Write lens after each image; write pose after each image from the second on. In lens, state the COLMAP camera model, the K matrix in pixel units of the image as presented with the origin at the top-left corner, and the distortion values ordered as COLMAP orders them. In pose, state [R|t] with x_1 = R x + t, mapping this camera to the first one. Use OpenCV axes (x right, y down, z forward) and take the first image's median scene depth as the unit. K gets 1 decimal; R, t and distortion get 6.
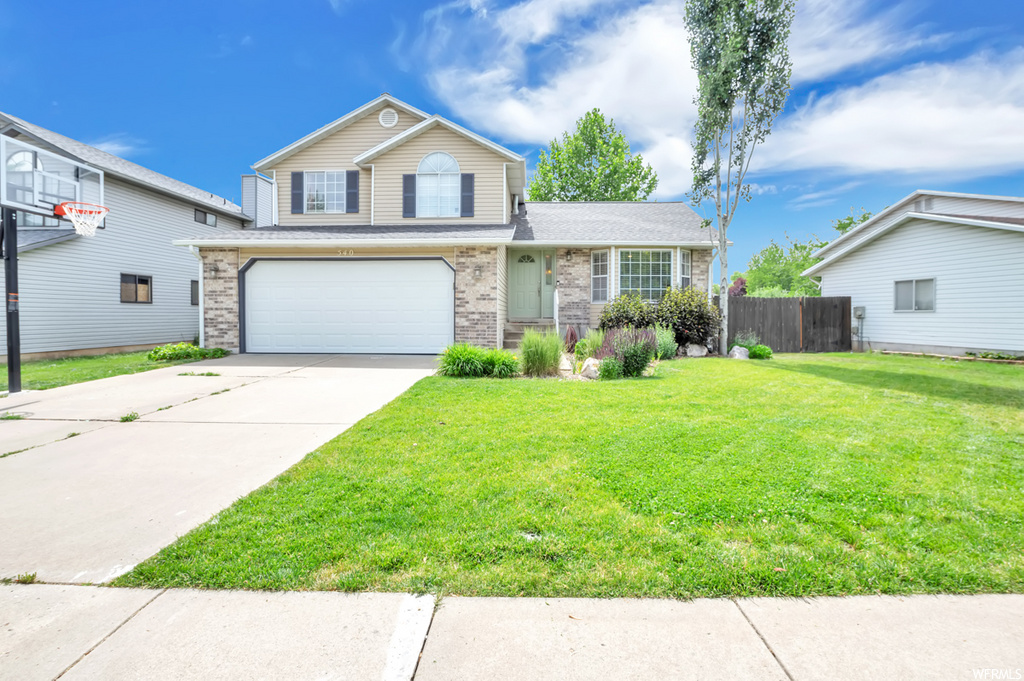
lens RADIAL K [[466.1, 0, 515.7], [0, 466.1, 340.3], [0, 0, 1]] dist [-0.035480, 0.005891]
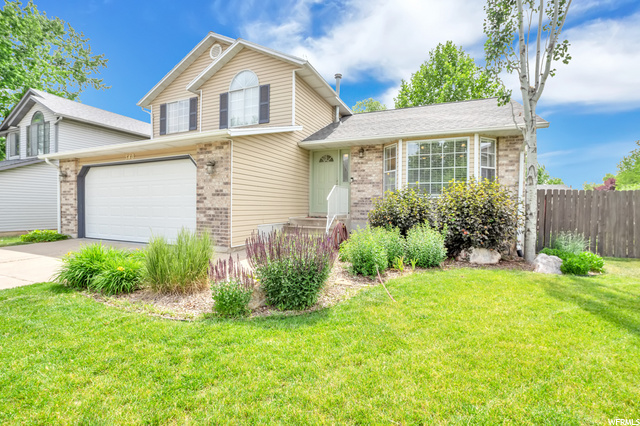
lens RADIAL K [[291.3, 0, 322.3], [0, 291.3, 212.9], [0, 0, 1]] dist [-0.035480, 0.005891]
pose [[0.933449, 0.010325, -0.358561, 0.291656], [-0.023682, 0.999179, -0.032880, -0.028588], [0.357927, 0.039183, 0.932927, 0.413662]]
